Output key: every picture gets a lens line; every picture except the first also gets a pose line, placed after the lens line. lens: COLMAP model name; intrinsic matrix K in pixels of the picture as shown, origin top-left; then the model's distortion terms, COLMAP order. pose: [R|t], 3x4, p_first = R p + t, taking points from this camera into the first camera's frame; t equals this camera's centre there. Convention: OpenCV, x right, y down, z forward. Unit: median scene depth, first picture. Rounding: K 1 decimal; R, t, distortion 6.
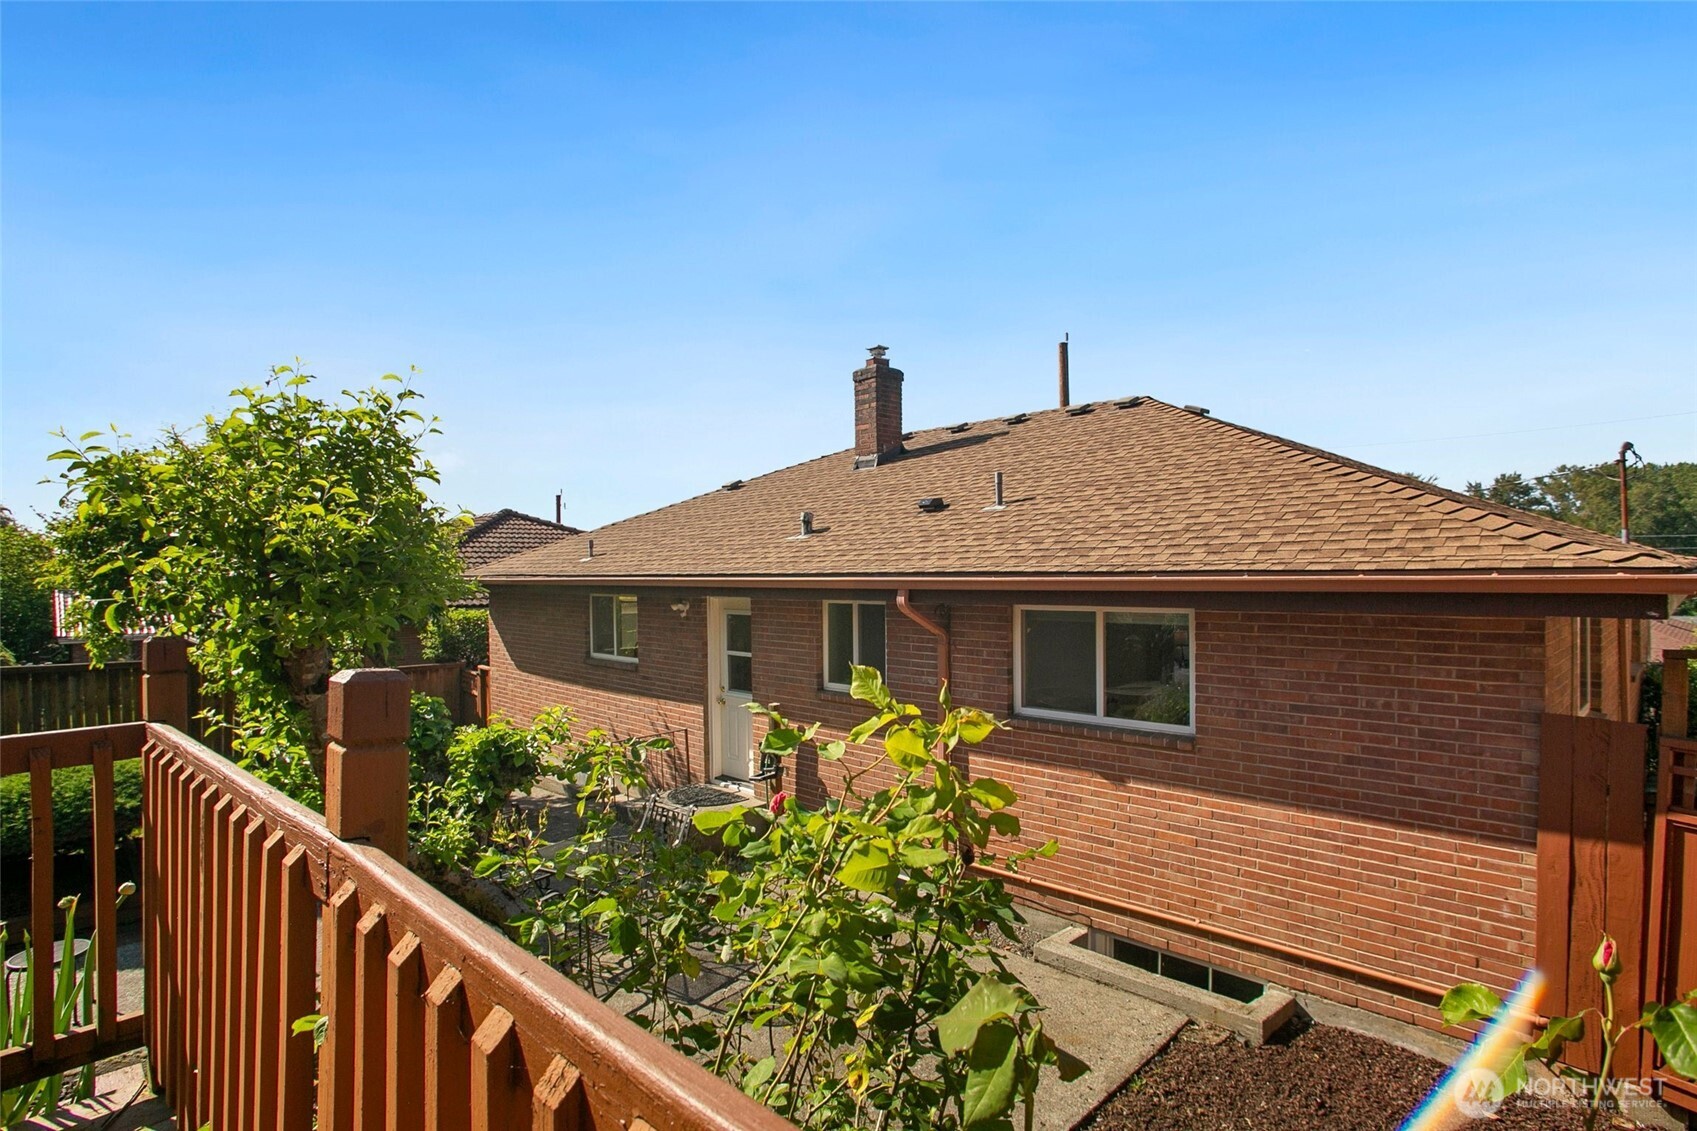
lens RADIAL K [[917.1, 0, 874.9], [0, 917.1, 580.4], [0, 0, 1]] dist [-0.038169, 0.006593]
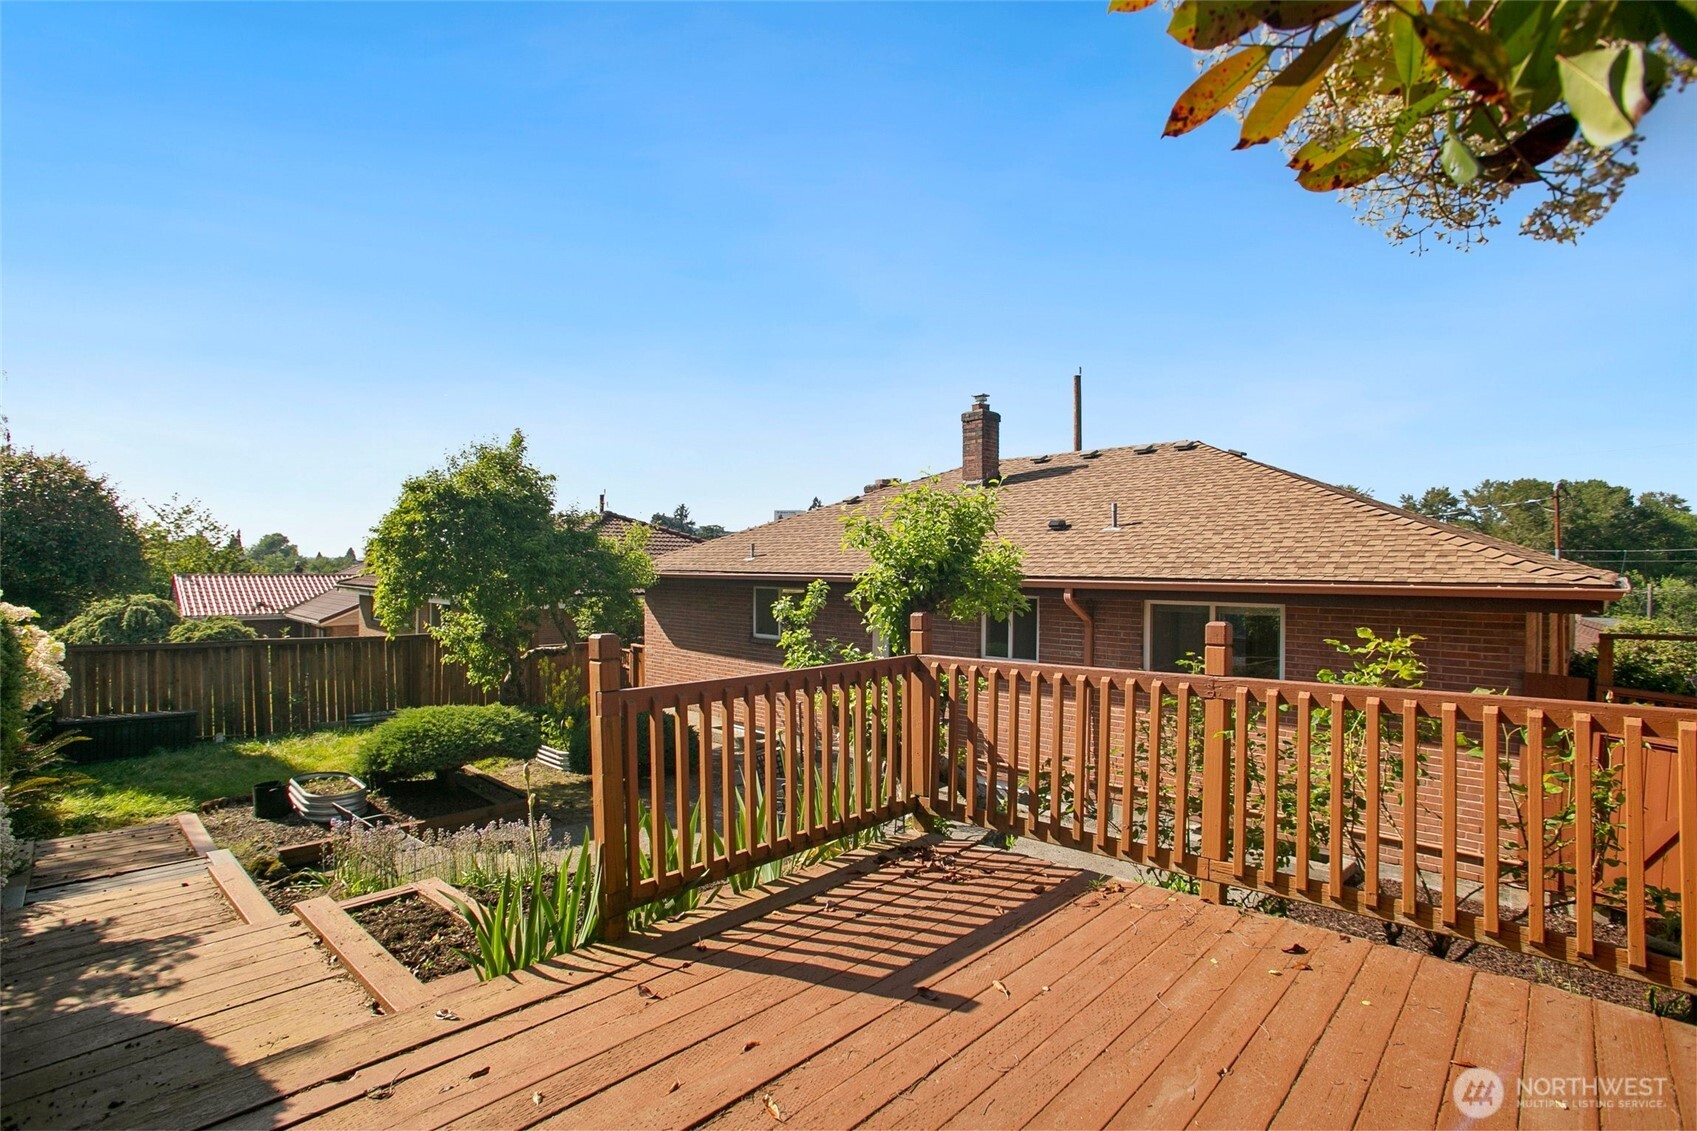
lens RADIAL K [[841.1, 0, 880.5], [0, 841.1, 575.2], [0, 0, 1]] dist [-0.043447, 0.020942]
pose [[0.999566, 0.013579, 0.026160, -0.203679], [-0.013646, 0.999904, 0.002377, -0.006801], [-0.026125, -0.002733, 0.999655, -0.202569]]
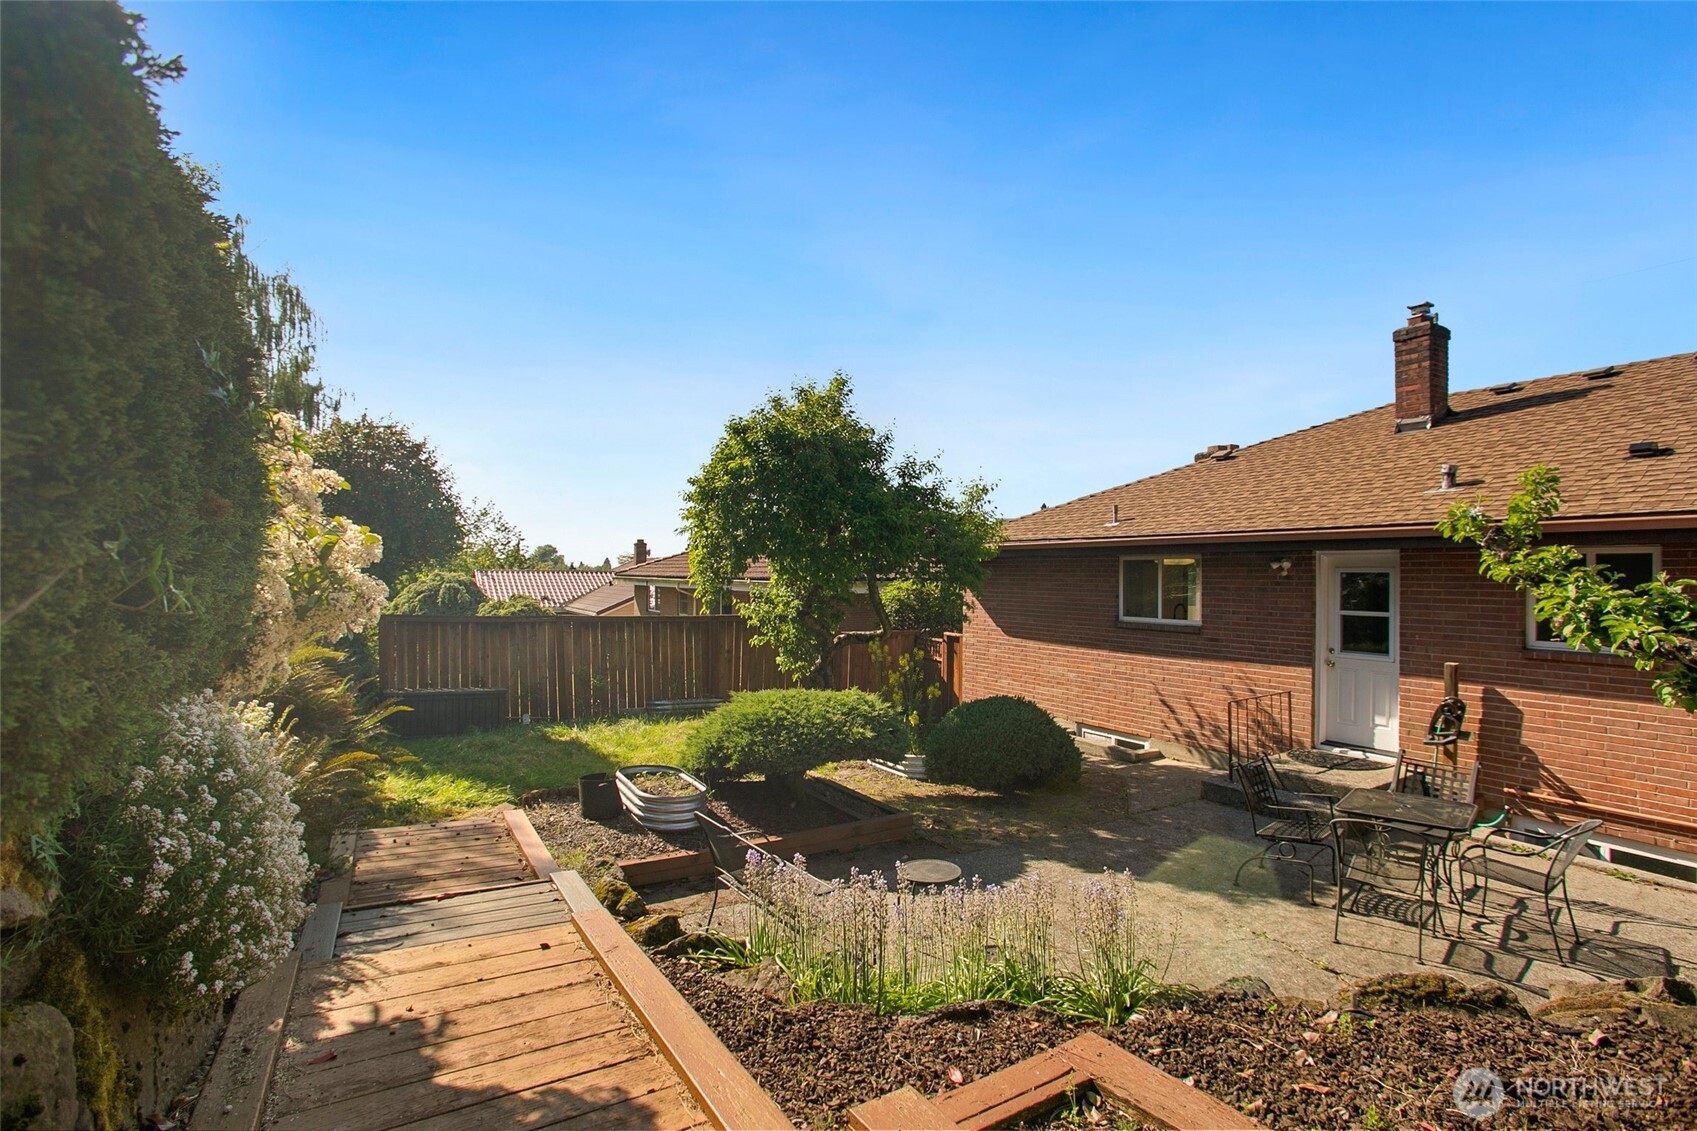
lens RADIAL K [[841.1, 0, 883.4], [0, 841.1, 579.0], [0, 0, 1]] dist [-0.043447, 0.020942]
pose [[0.975656, 0.017738, -0.218587, -0.435081], [-0.019110, 0.999809, -0.004162, 0.055865], [0.218471, 0.008237, 0.975809, 0.047613]]
